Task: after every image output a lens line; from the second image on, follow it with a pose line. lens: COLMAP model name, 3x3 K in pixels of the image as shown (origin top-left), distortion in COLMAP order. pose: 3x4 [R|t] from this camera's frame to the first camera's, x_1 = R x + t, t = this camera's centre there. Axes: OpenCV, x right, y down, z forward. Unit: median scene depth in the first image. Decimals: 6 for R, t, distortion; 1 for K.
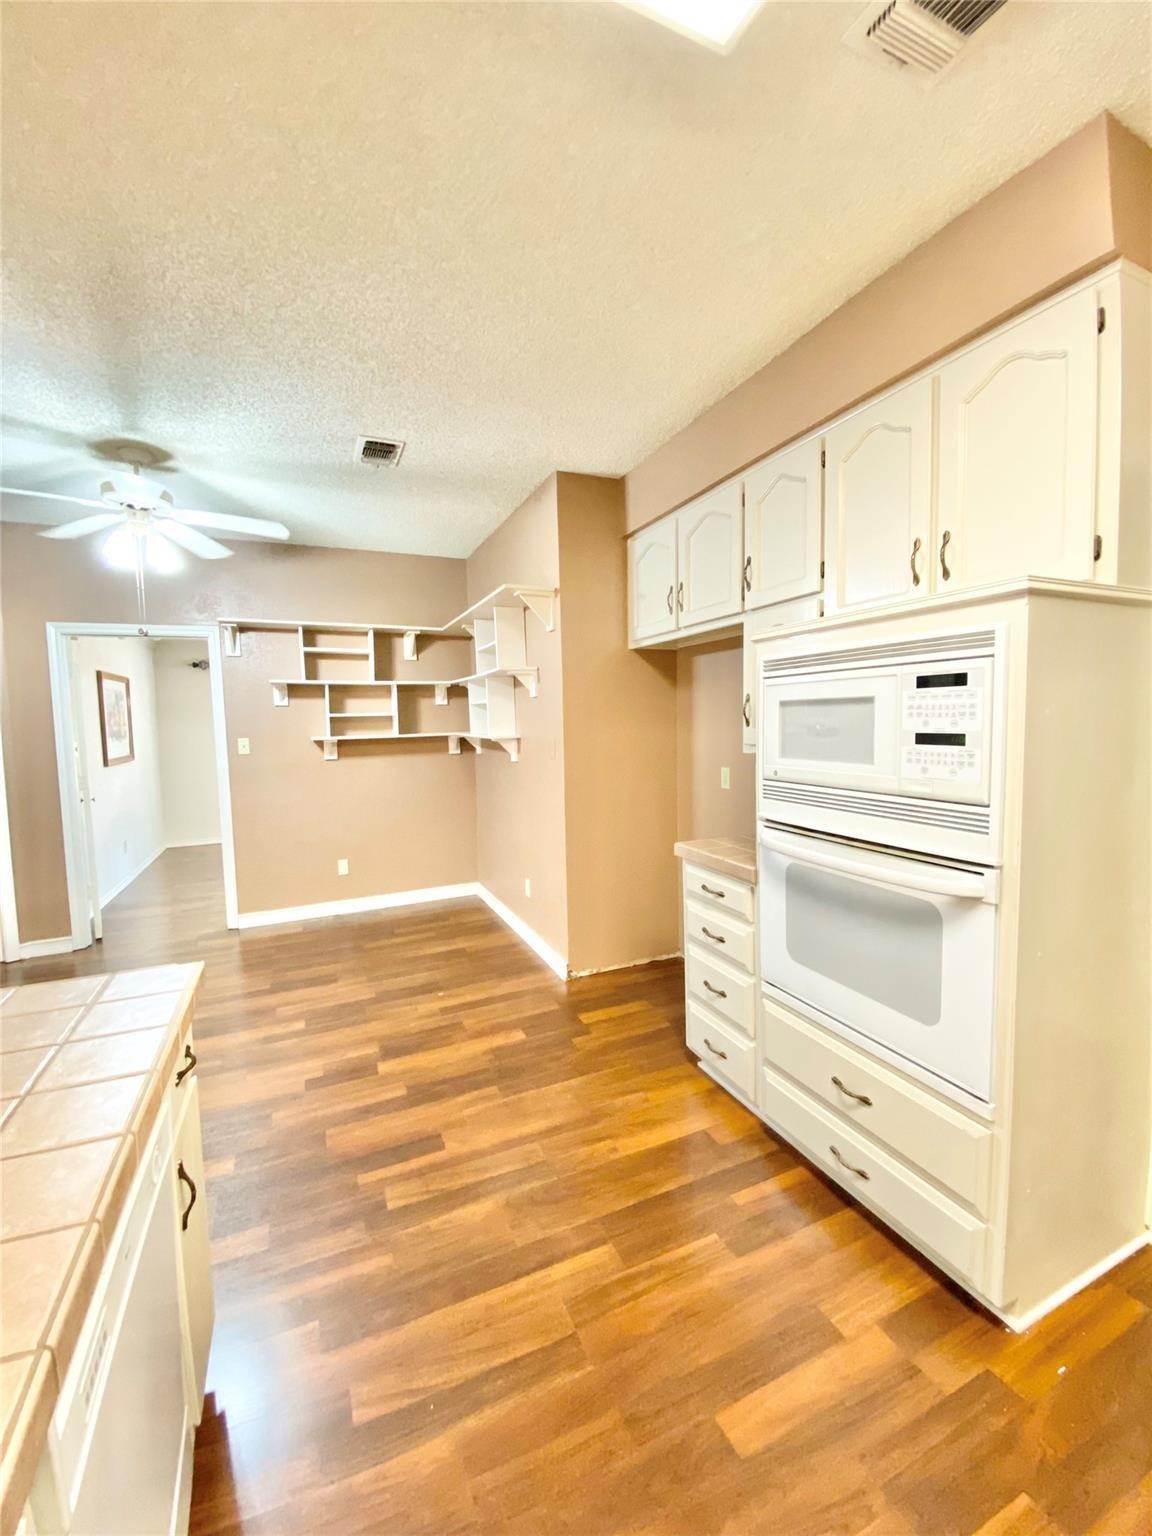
lens RADIAL K [[622.1, 0, 583.7], [0, 622.1, 761.7], [0, 0, 1]] dist [0.002520, -0.009482]
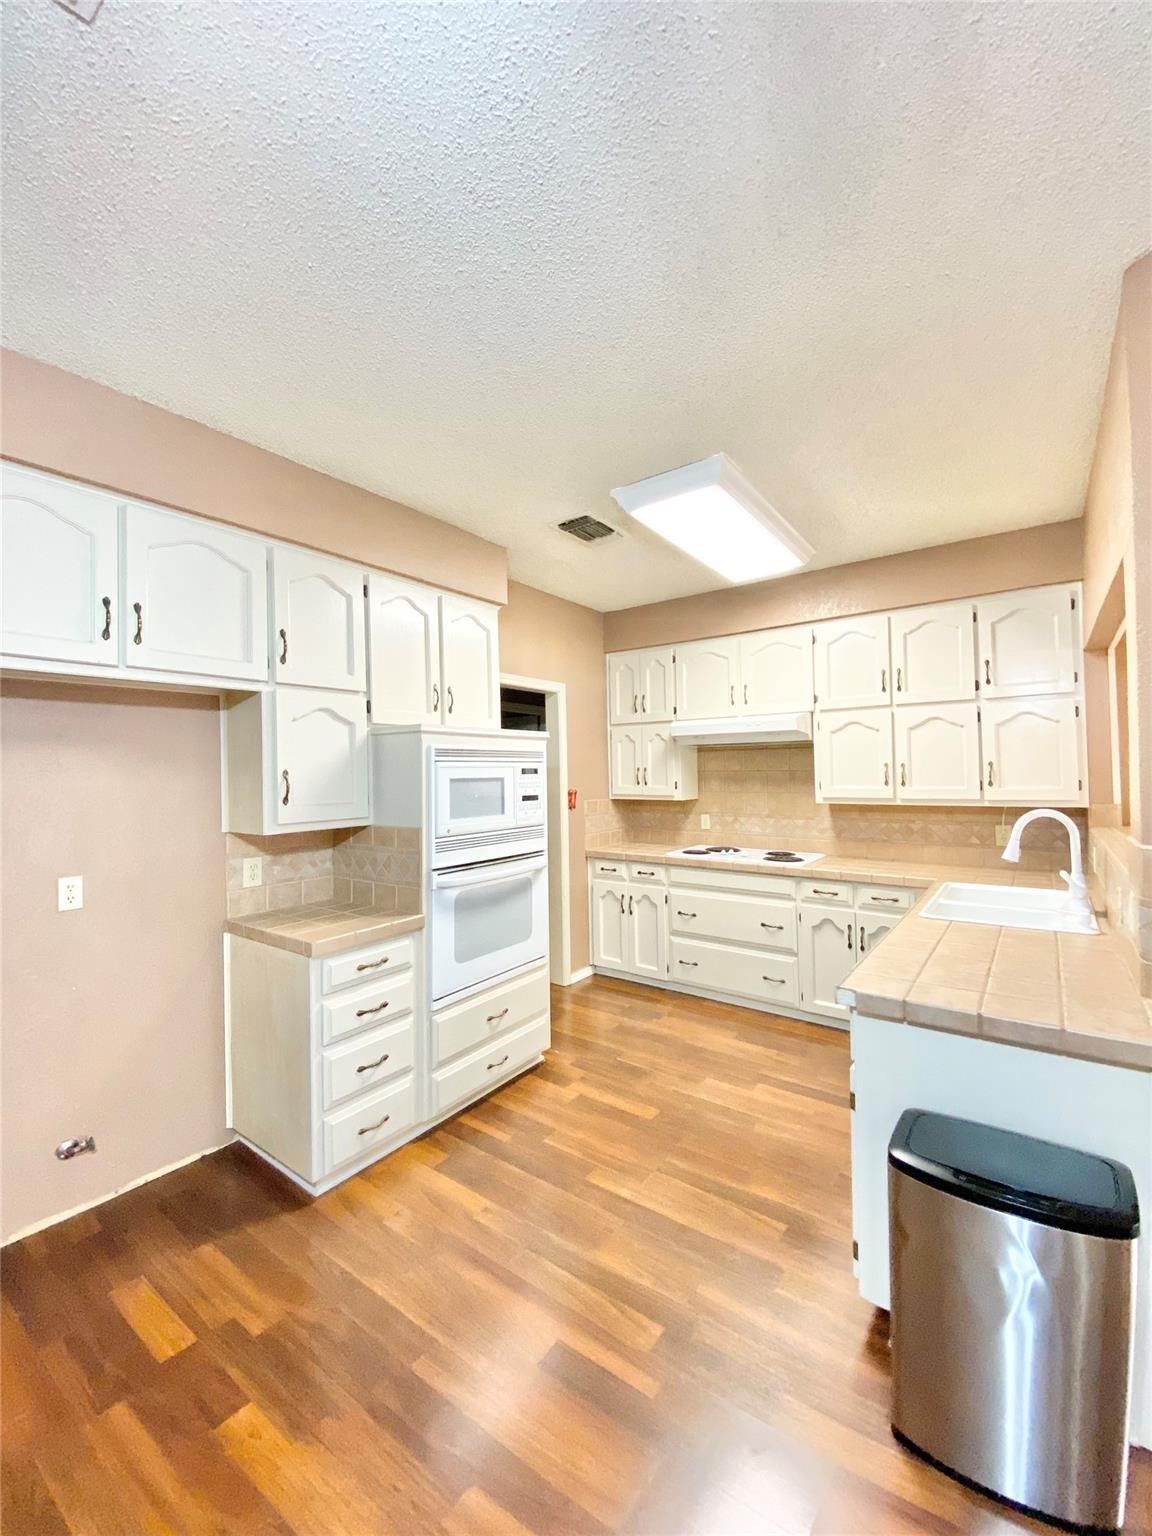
lens RADIAL K [[622.1, 0, 573.3], [0, 622.1, 760.5], [0, 0, 1]] dist [0.002520, -0.009482]
pose [[-0.484657, 0.044528, 0.873570, -0.666125], [0.086547, 0.996244, -0.002765, -0.071142], [-0.870412, 0.074265, -0.486691, 0.923976]]
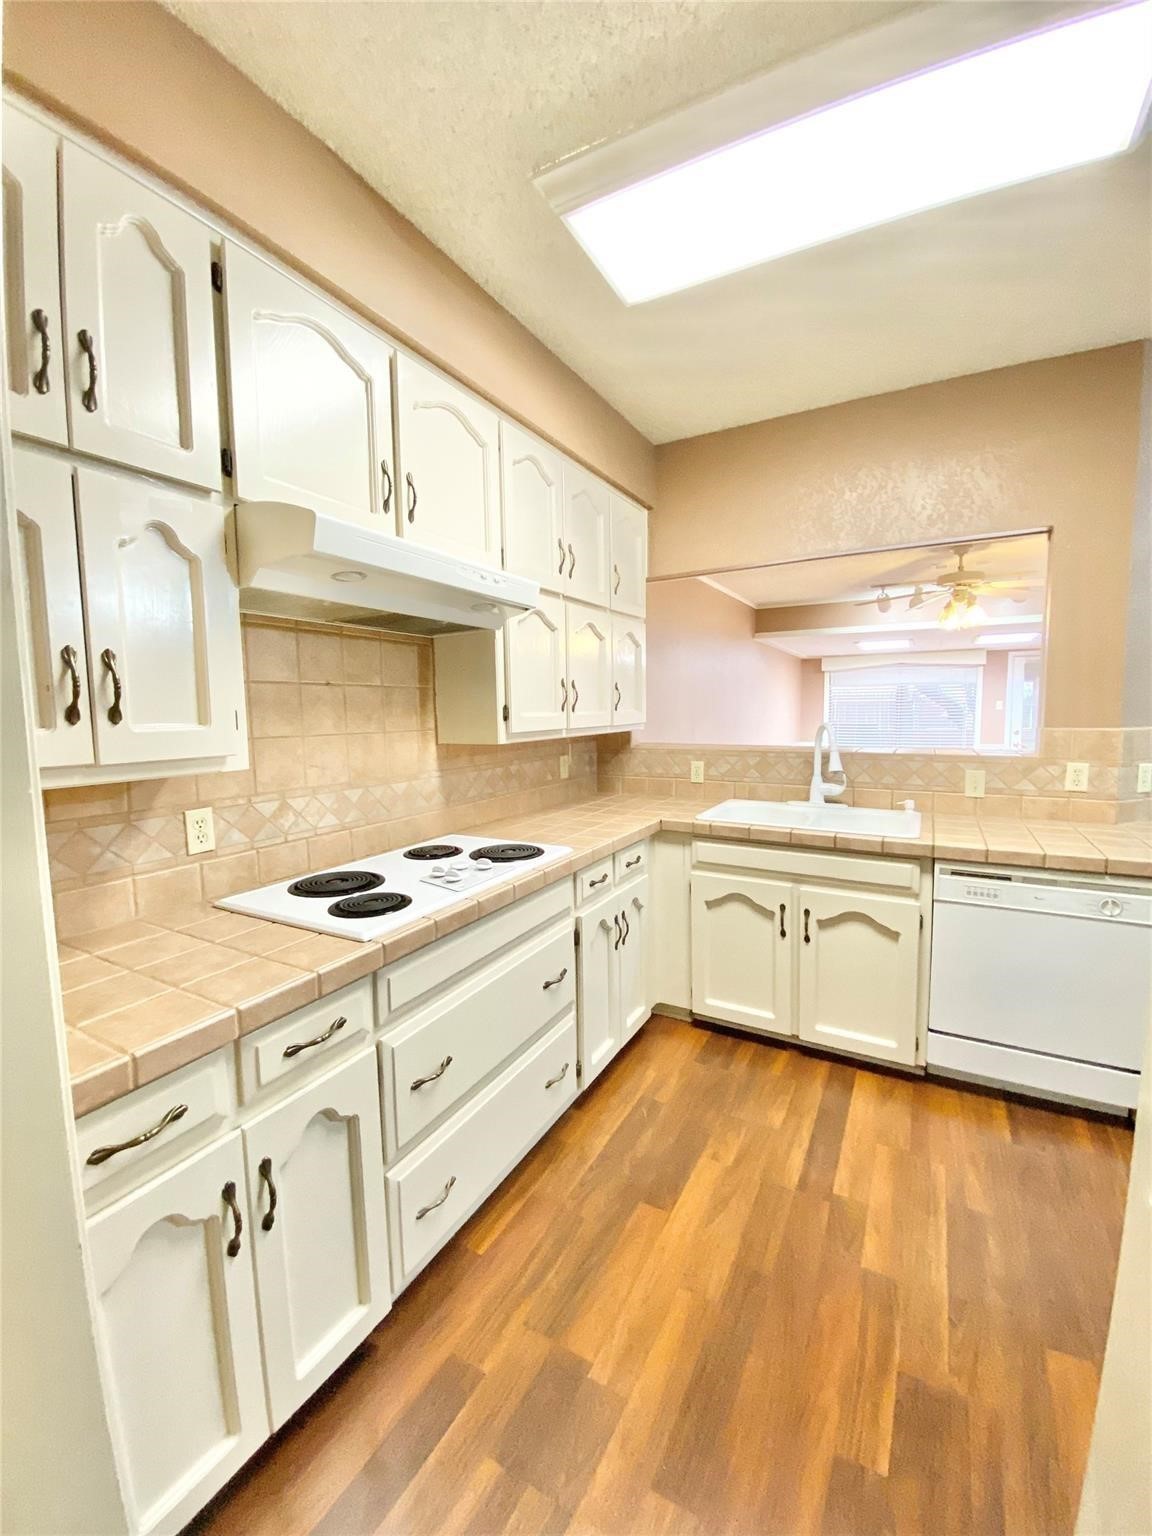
lens RADIAL K [[622.1, 0, 591.5], [0, 622.1, 758.3], [0, 0, 1]] dist [0.002520, -0.009482]
pose [[-0.797721, 0.082374, -0.597375, 0.599612], [-0.013498, 0.987939, 0.154255, -0.039444], [0.602876, 0.131115, -0.786987, 0.493272]]
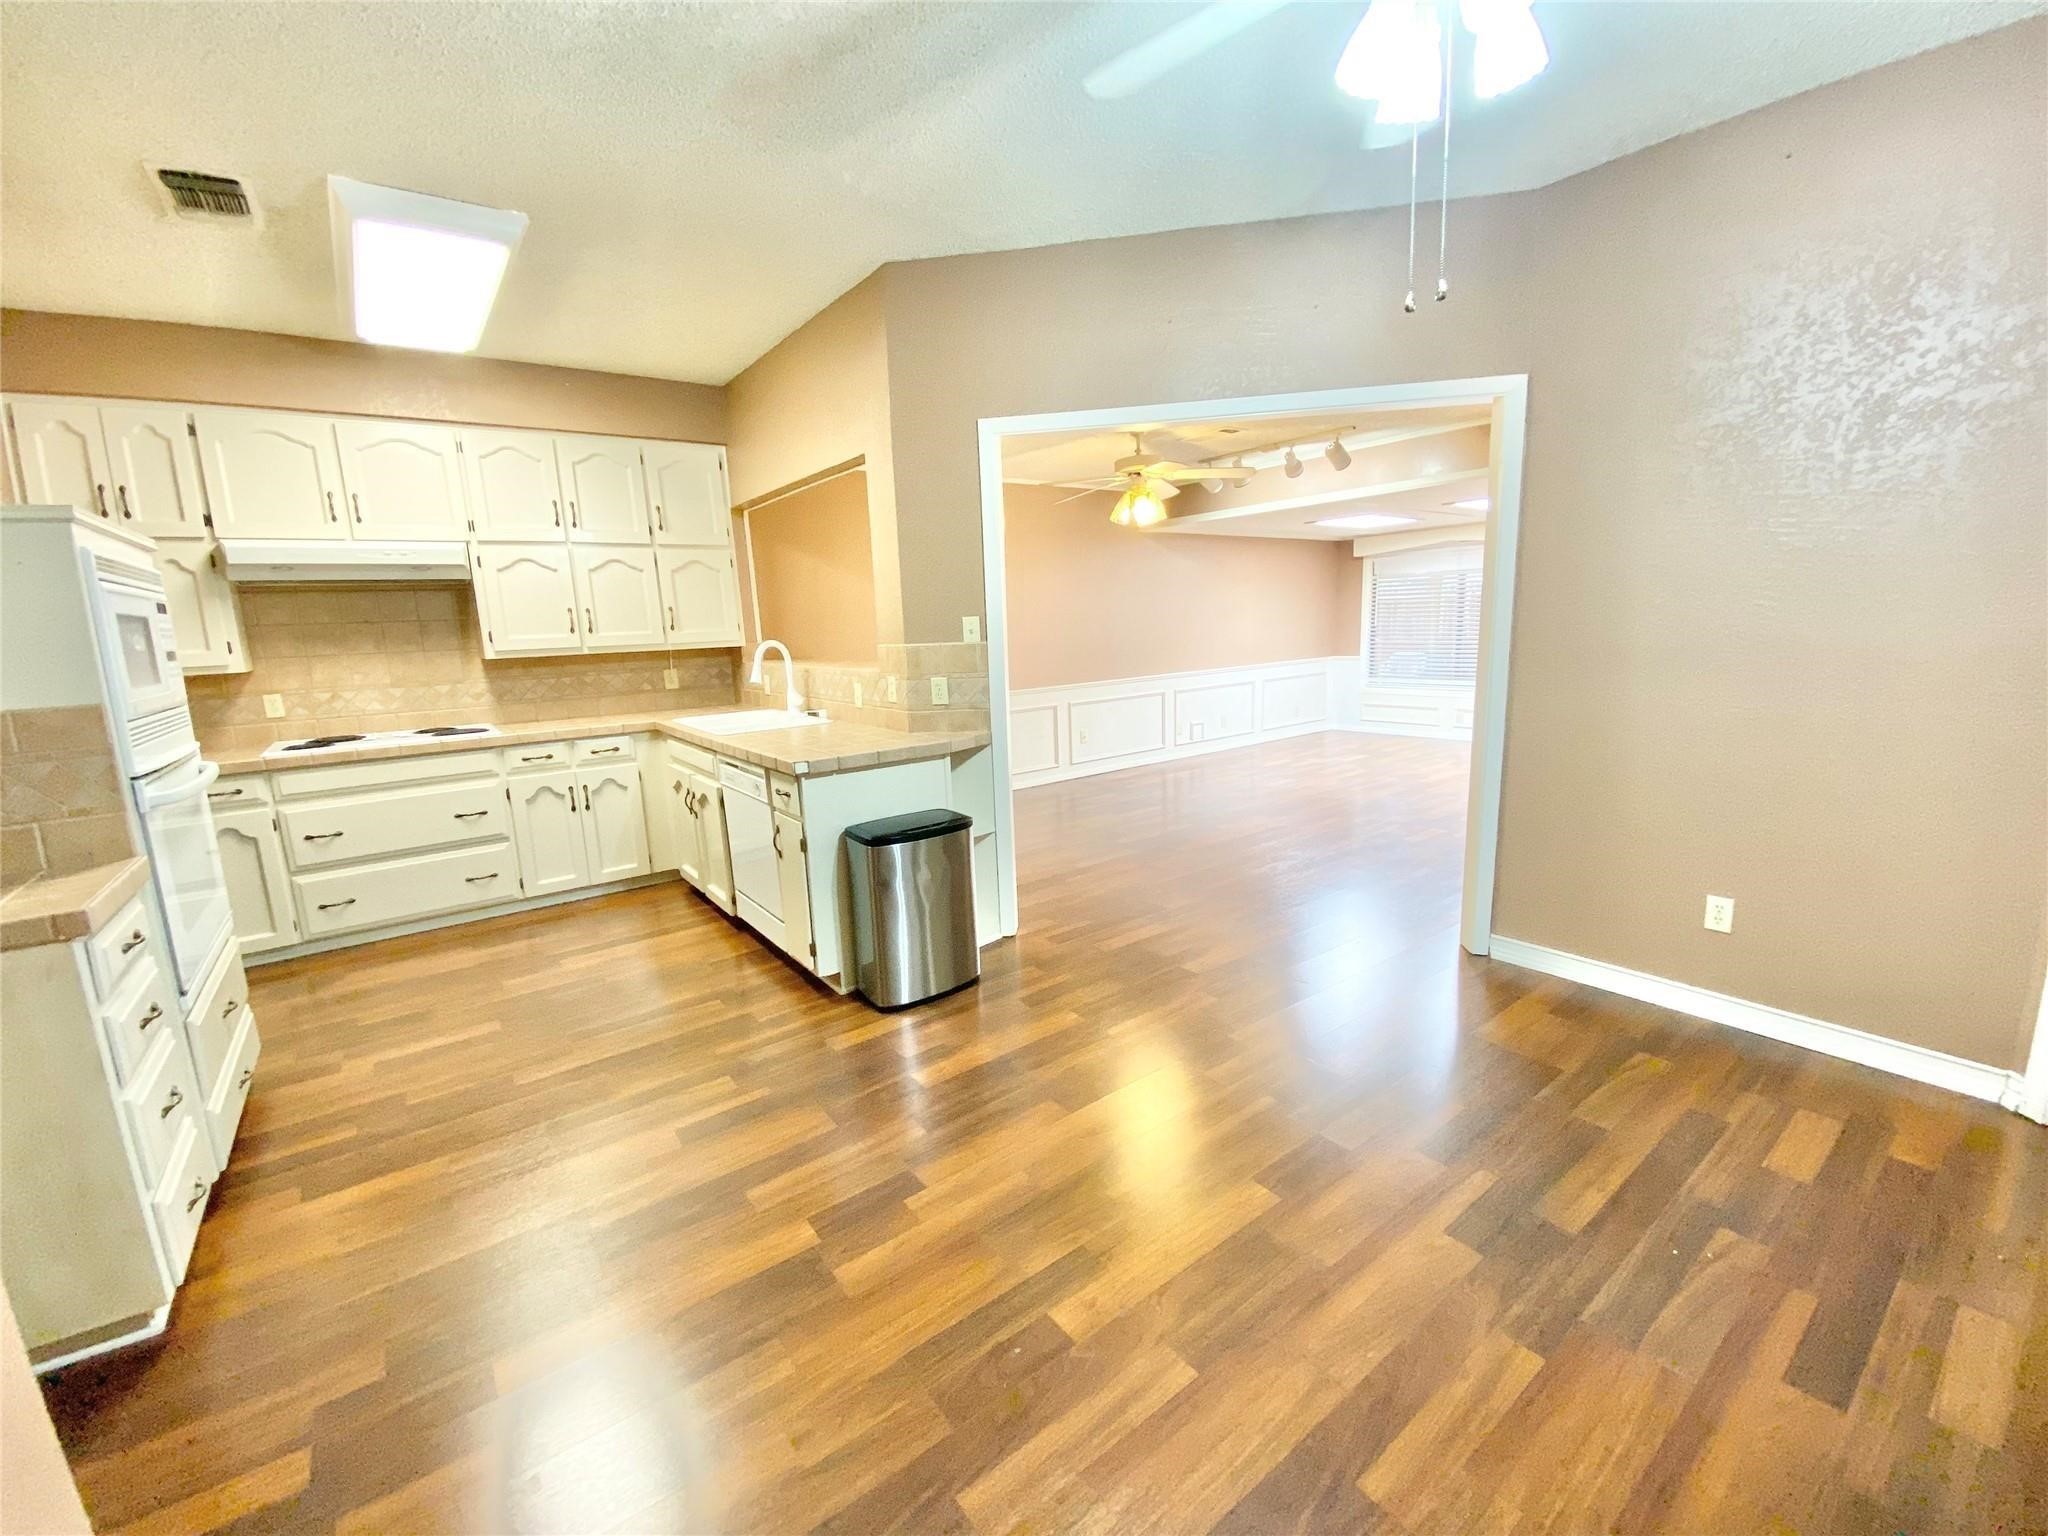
lens RADIAL K [[829.4, 0, 1025.8], [0, 829.4, 775.3], [0, 0, 1]] dist [0.002520, -0.009482]
pose [[-0.974454, 0.099197, -0.201491, -0.358088], [0.044554, 0.964722, 0.259474, -0.076326], [0.220122, 0.243868, -0.944497, 1.445723]]
